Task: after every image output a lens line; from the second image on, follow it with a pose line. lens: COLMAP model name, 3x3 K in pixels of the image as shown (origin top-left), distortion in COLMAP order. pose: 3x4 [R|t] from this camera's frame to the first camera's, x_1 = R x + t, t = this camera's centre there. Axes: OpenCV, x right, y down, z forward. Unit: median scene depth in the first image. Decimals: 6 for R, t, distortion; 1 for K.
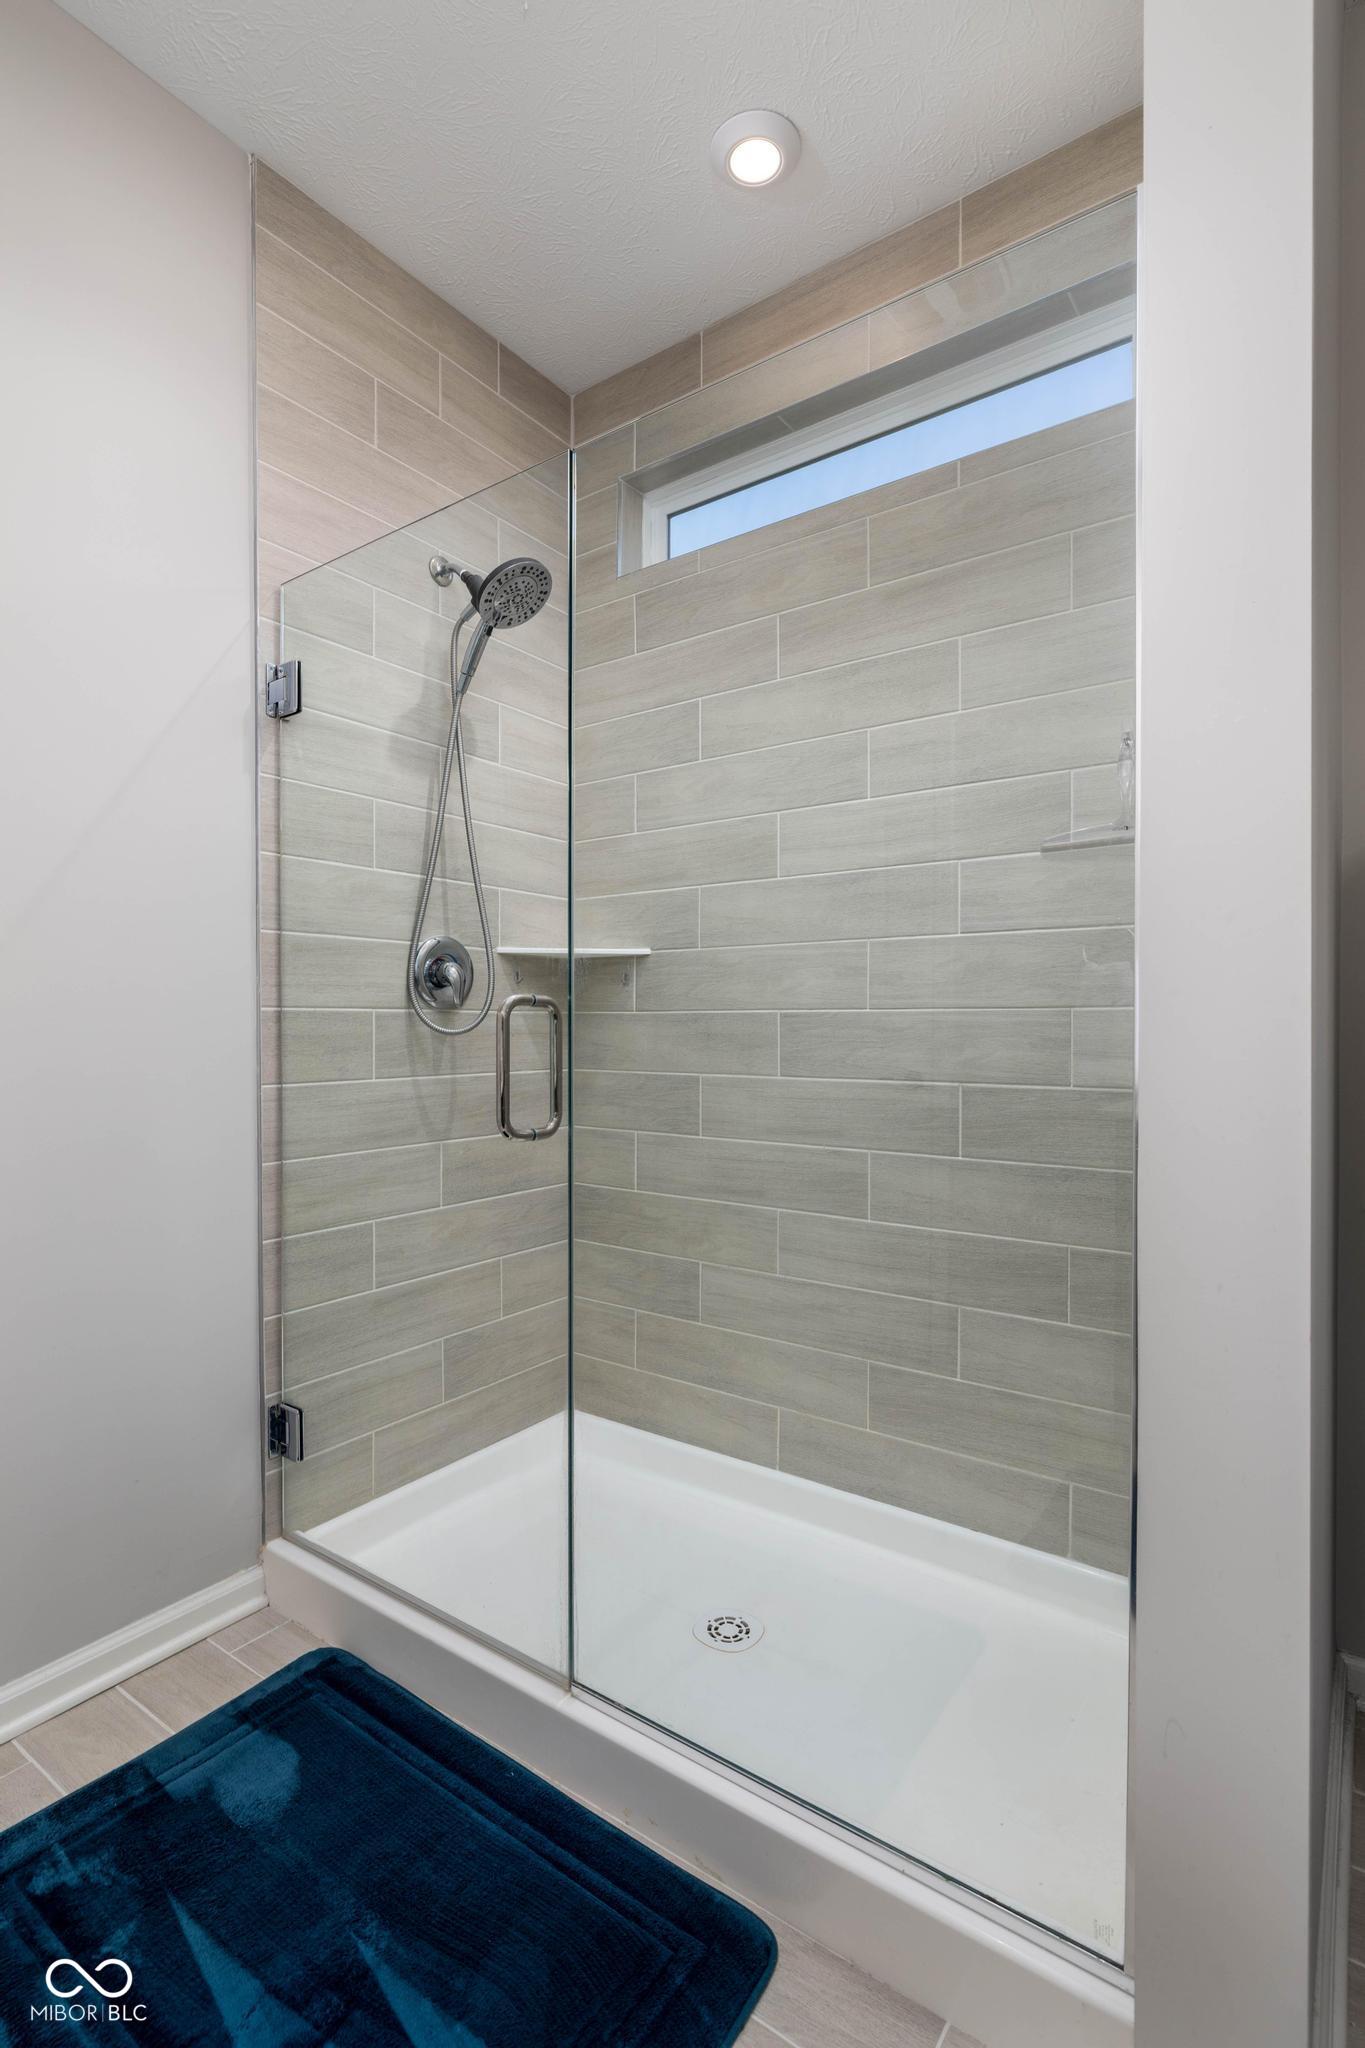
lens RADIAL K [[957.2, 0, 682.5], [0, 957.2, 1024.0], [0, 0, 1]] dist [0.001924, 0.000267]
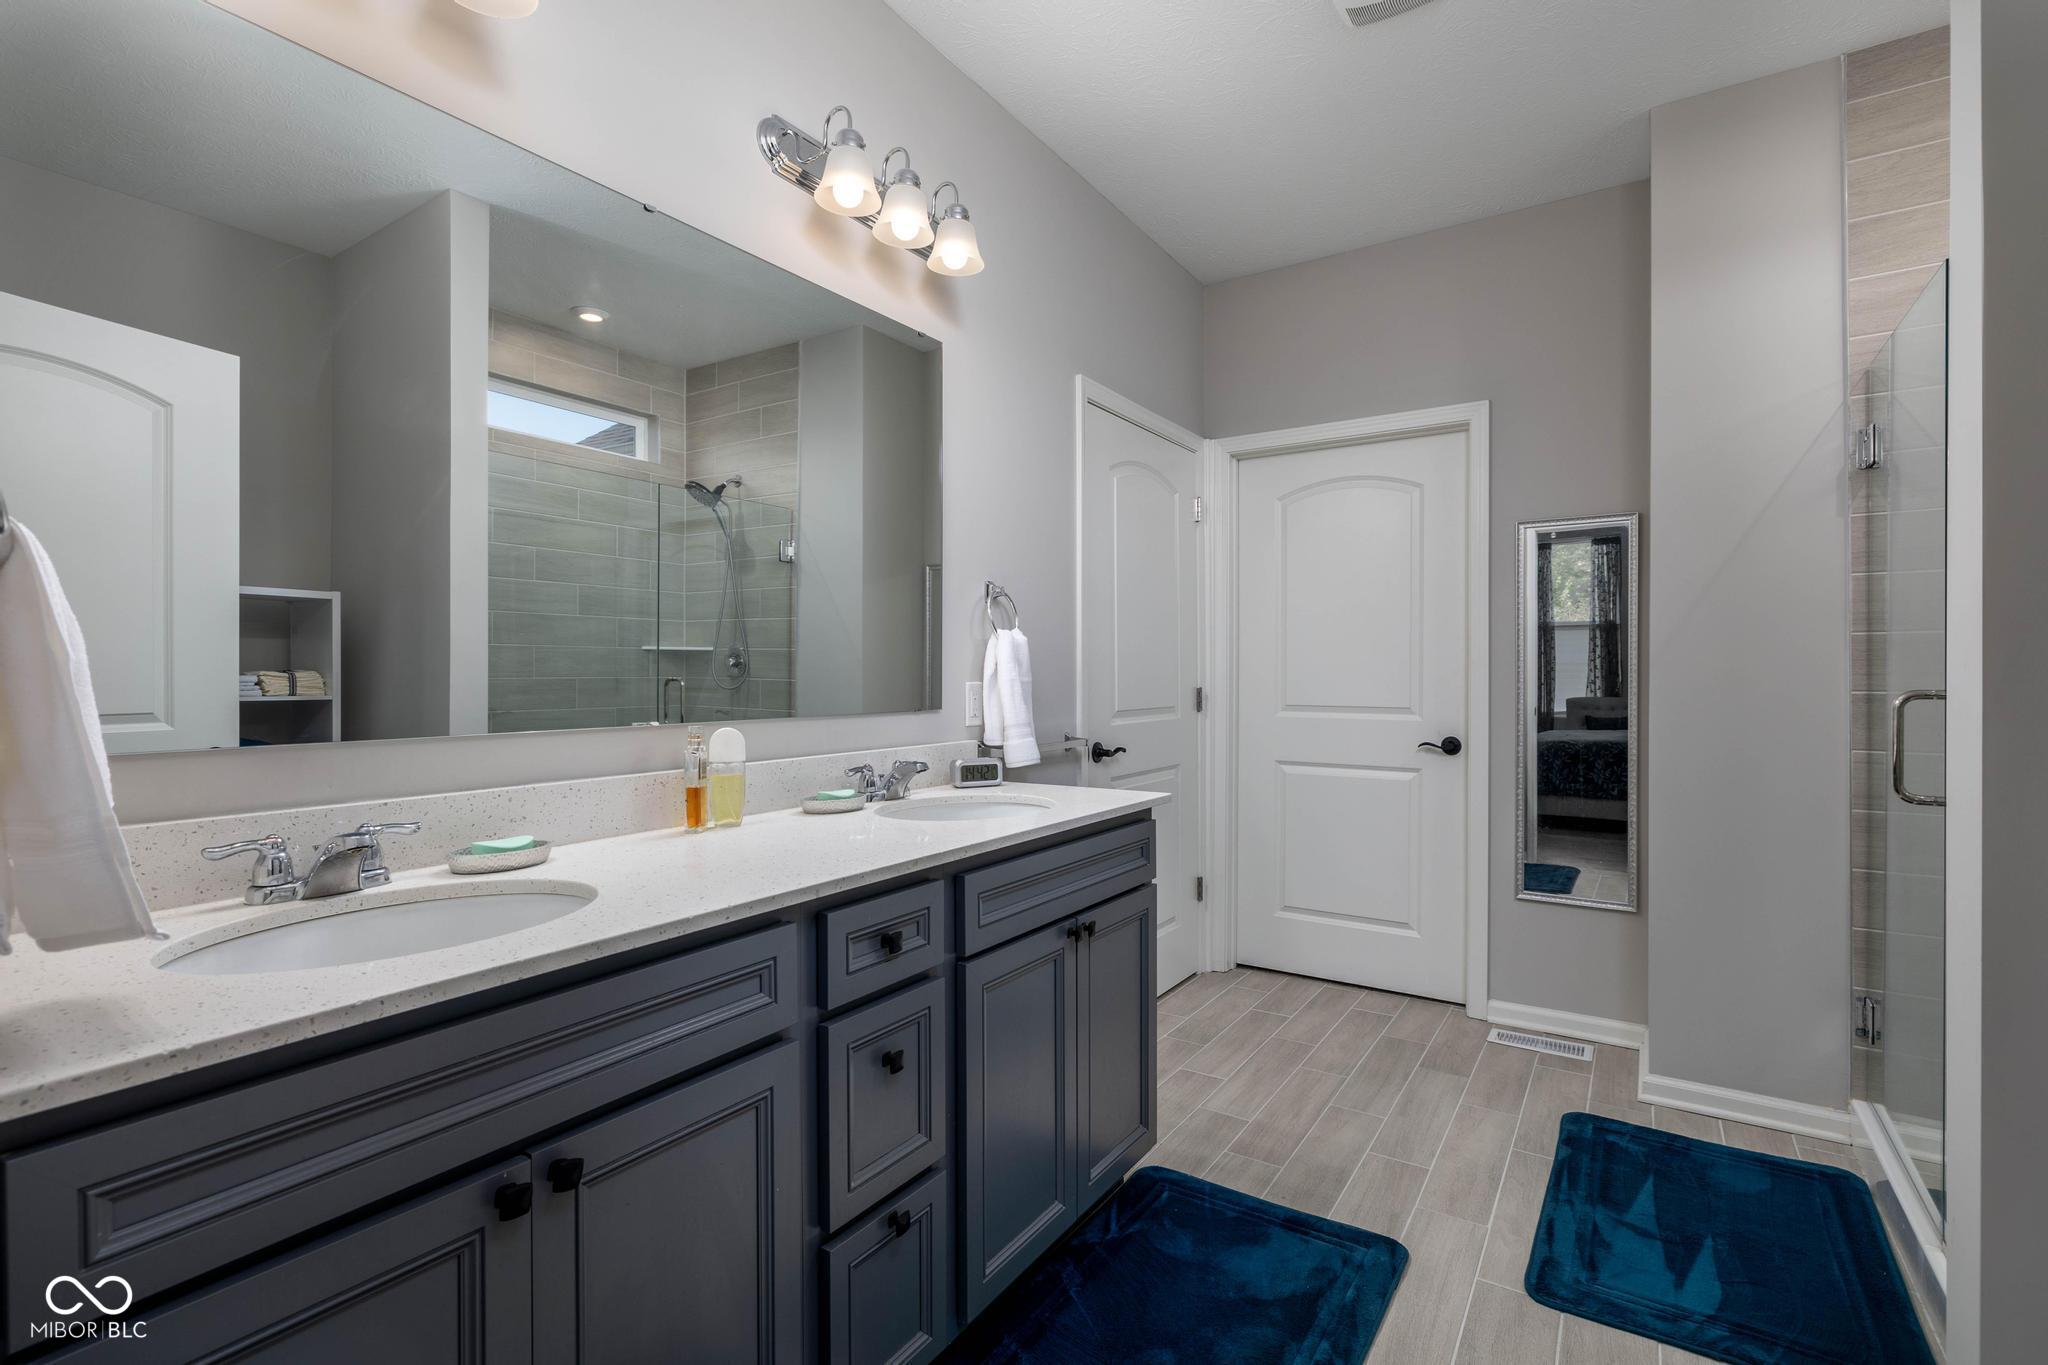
lens RADIAL K [[957.2, 0, 1024.0], [0, 957.2, 682.5], [0, 0, 1]] dist [0.001924, 0.000267]
pose [[0.049955, 0.015013, -0.998639, 0.816689], [0.001358, 0.999885, 0.015099, -0.050832], [0.998751, -0.002110, 0.049929, -0.204249]]
